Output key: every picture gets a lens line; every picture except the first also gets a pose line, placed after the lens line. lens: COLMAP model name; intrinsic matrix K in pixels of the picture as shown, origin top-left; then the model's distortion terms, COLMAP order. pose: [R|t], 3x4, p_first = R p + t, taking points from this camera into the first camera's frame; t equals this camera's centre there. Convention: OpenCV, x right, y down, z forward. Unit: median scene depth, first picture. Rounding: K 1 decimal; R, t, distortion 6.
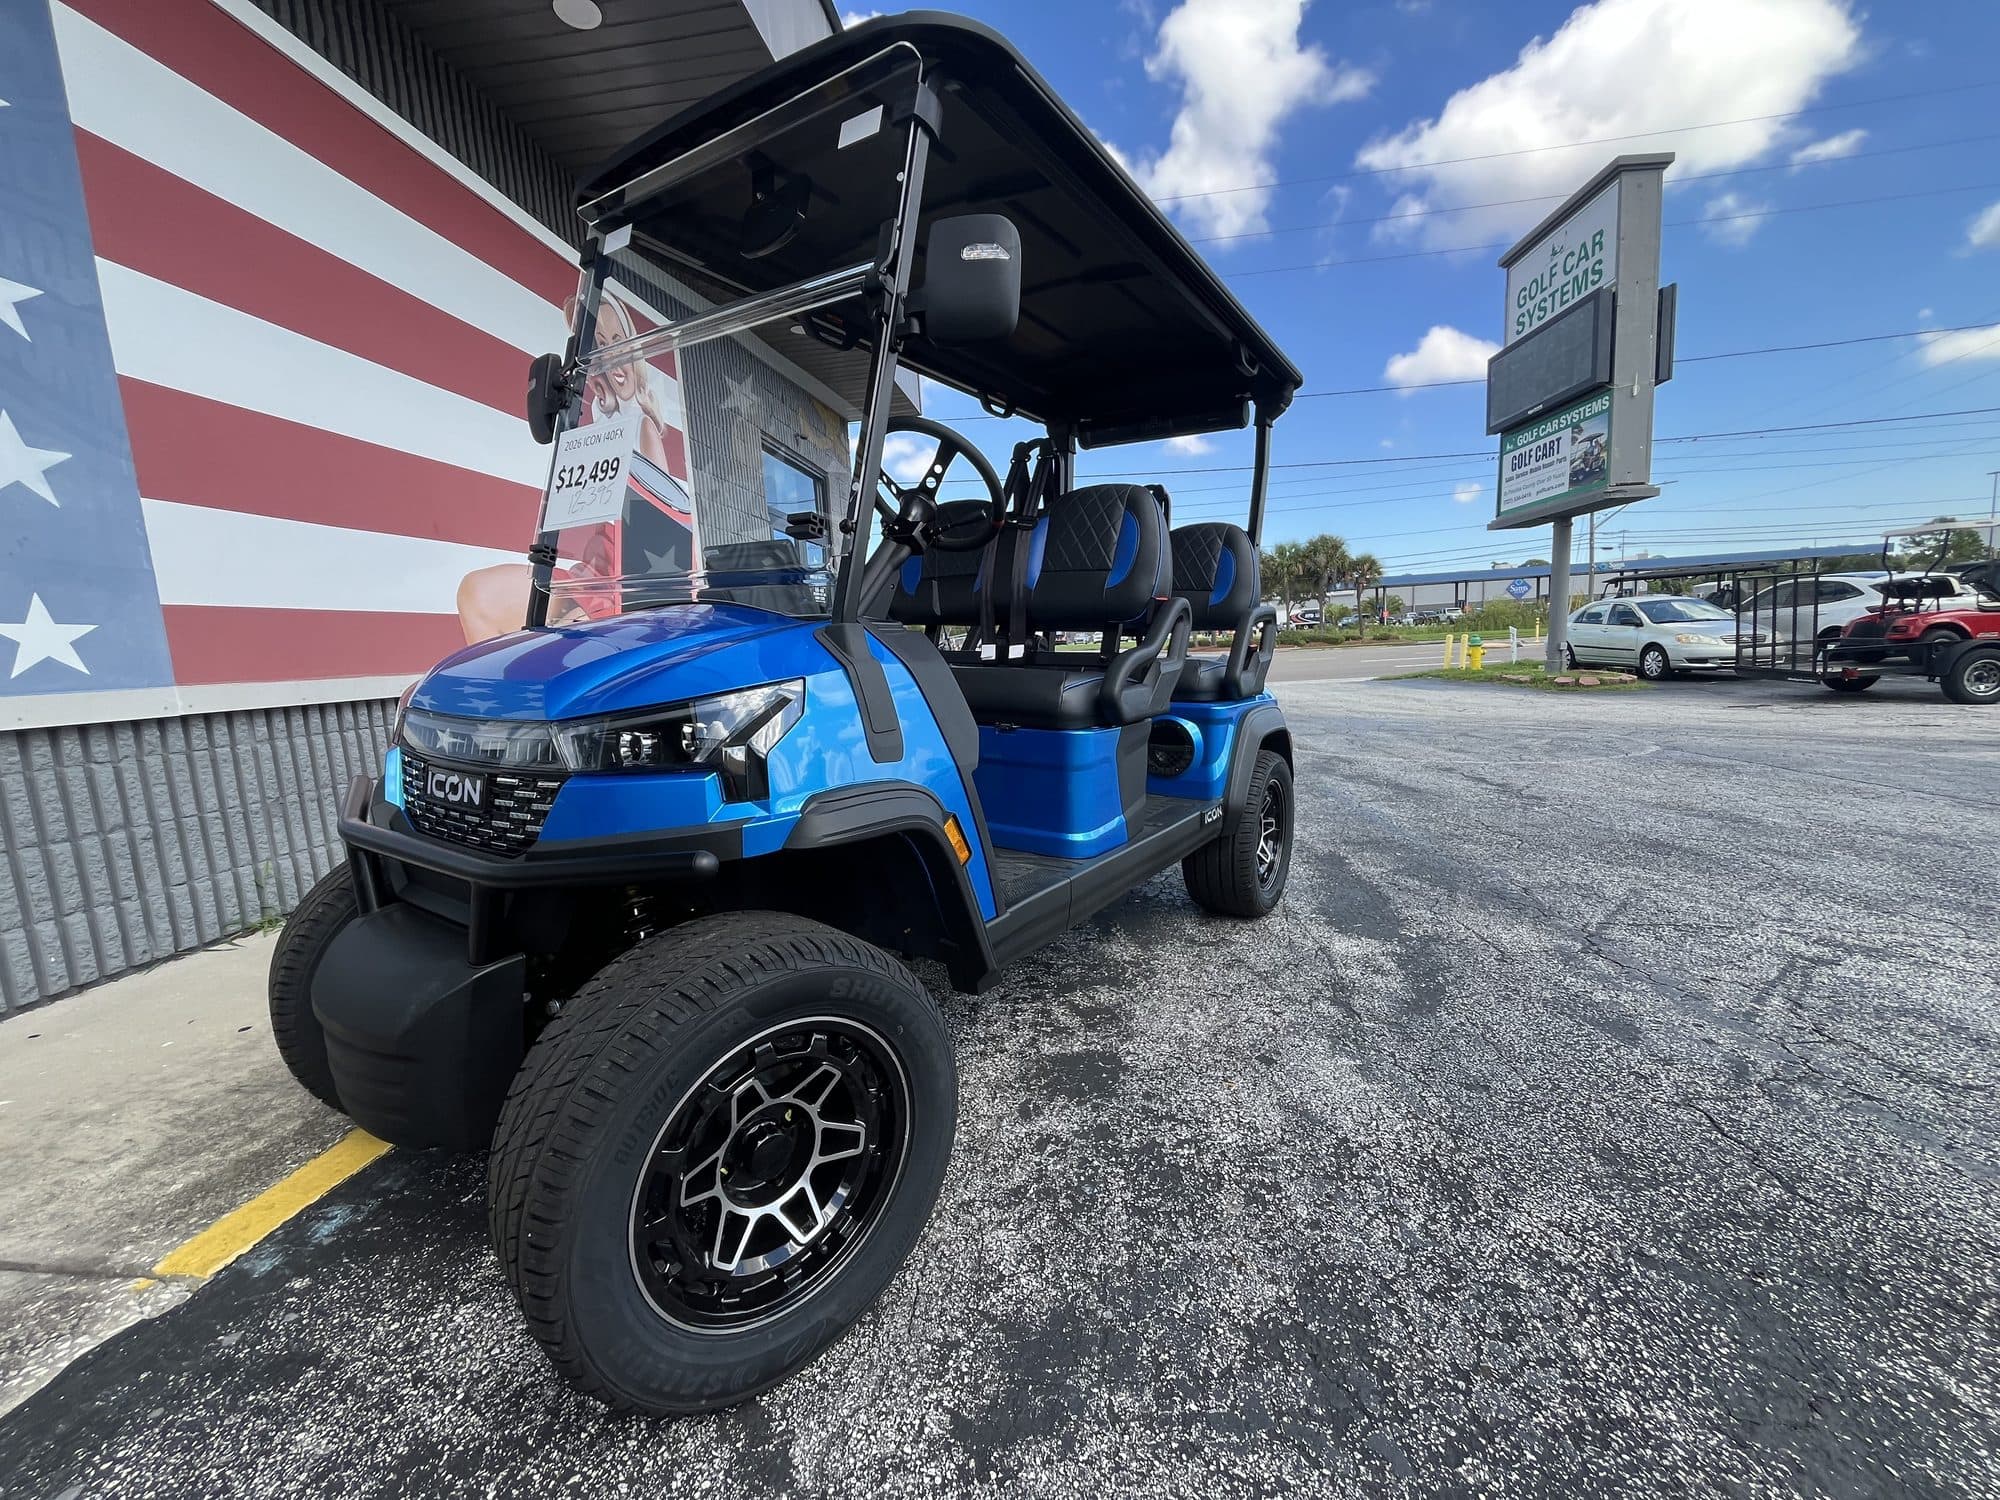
lens RADIAL K [[812.3, 0, 1003.0], [0, 812.3, 751.3], [0, 0, 1]] dist [-0.002376, 0.000259]
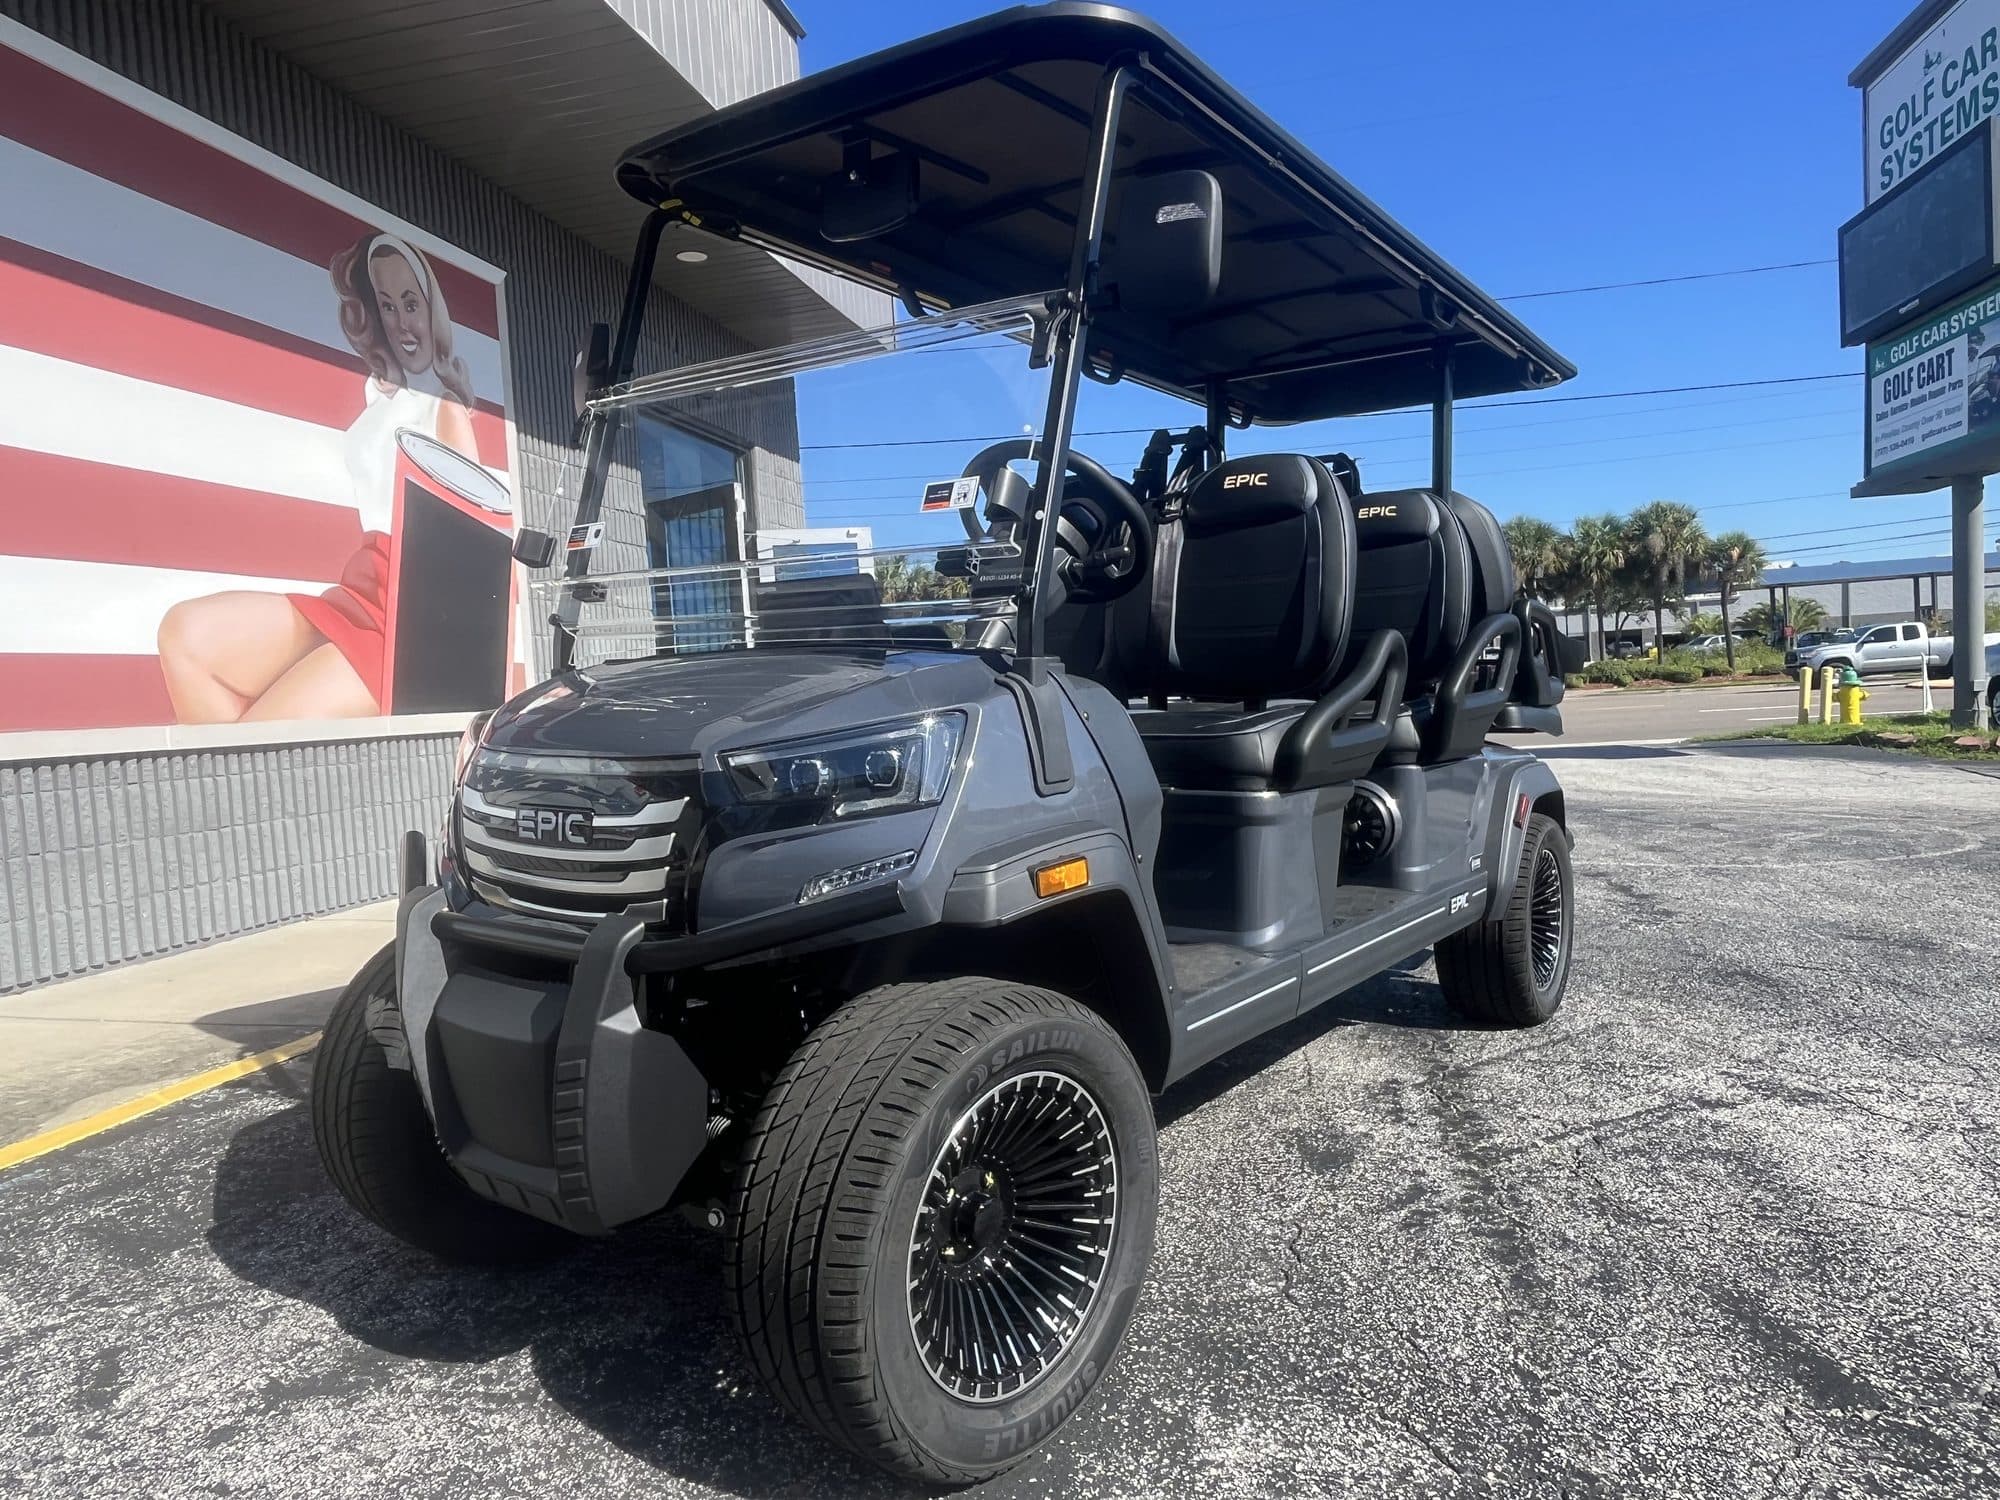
lens RADIAL K [[1329.6, 0, 1000.3], [0, 1329.6, 756.2], [0, 0, 1]] dist [-0.002415, 0.000336]
pose [[0.993725, 0.002152, -0.111827, 0.293748], [-0.010826, 0.996971, -0.077016, 0.023328], [0.111323, 0.077744, 0.990739, -0.198490]]
